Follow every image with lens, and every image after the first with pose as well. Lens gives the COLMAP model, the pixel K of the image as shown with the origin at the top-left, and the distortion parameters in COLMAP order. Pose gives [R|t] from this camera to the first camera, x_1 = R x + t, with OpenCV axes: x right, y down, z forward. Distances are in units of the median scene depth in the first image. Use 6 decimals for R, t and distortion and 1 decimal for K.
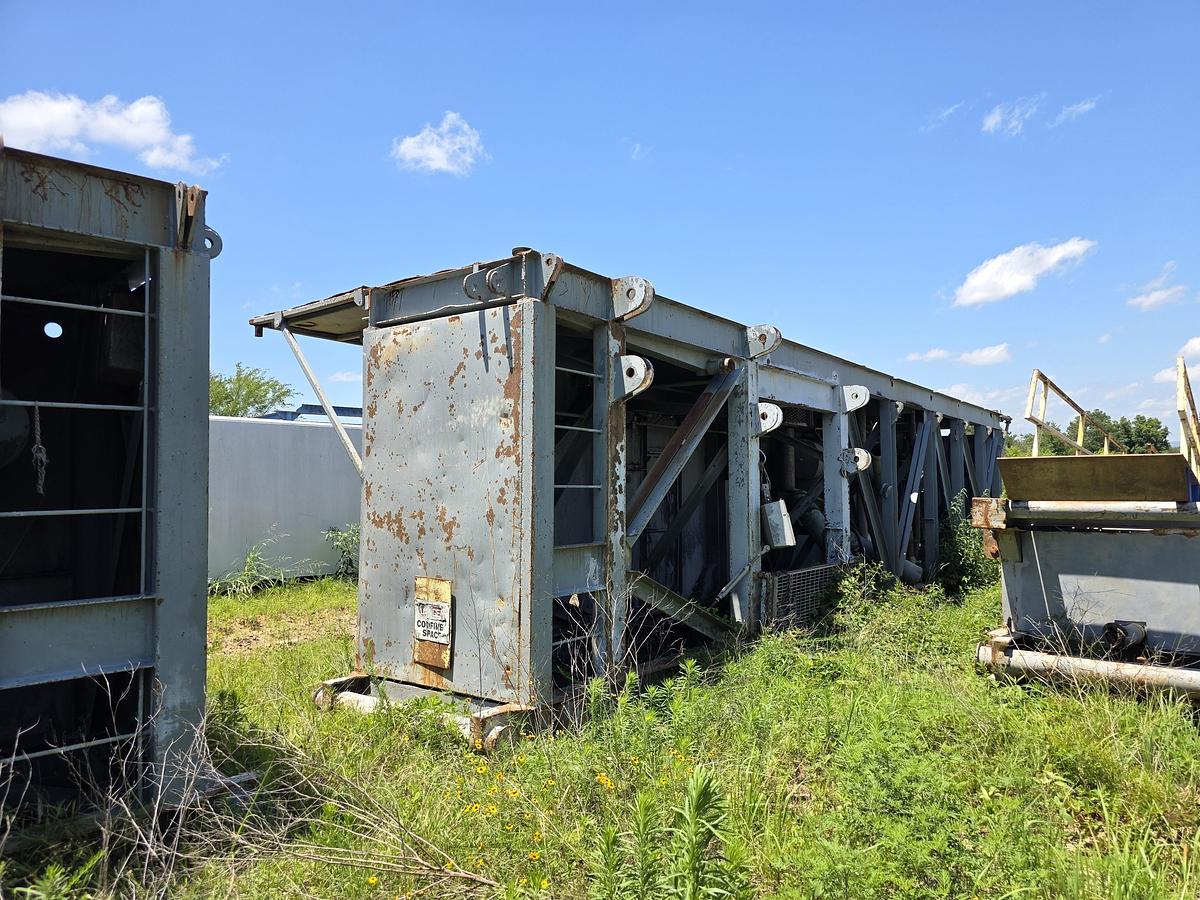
lens RADIAL K [[861.6, 0, 598.3], [0, 861.6, 451.8], [0, 0, 1]] dist [0.072563, -0.086126]
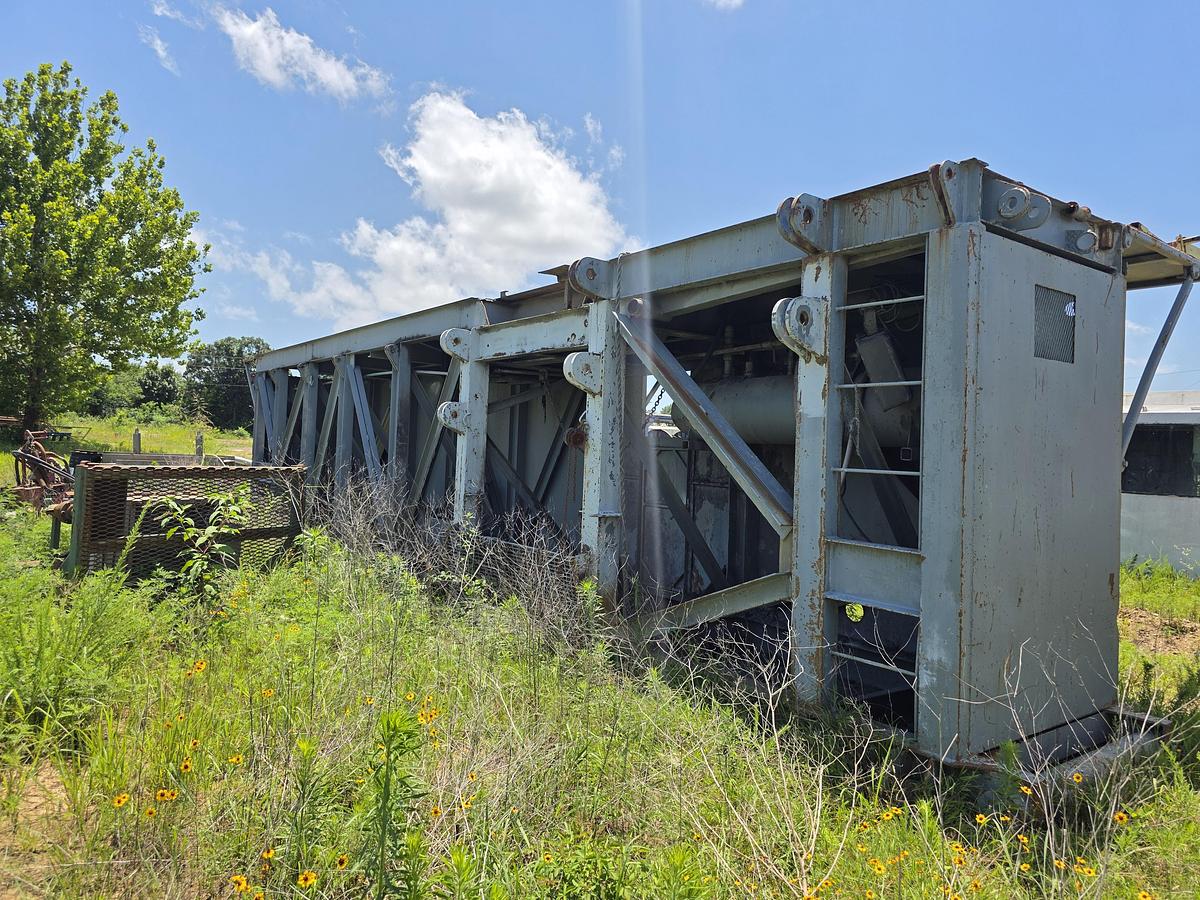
lens RADIAL K [[810.7, 0, 603.7], [0, 810.7, 427.9], [0, 0, 1]] dist [0.061065, -0.063466]
pose [[-0.136131, -0.015661, -0.990567, 0.556244], [0.000837, 0.999873, -0.015923, 0.024476], [0.990691, -0.002997, -0.136101, 0.740070]]
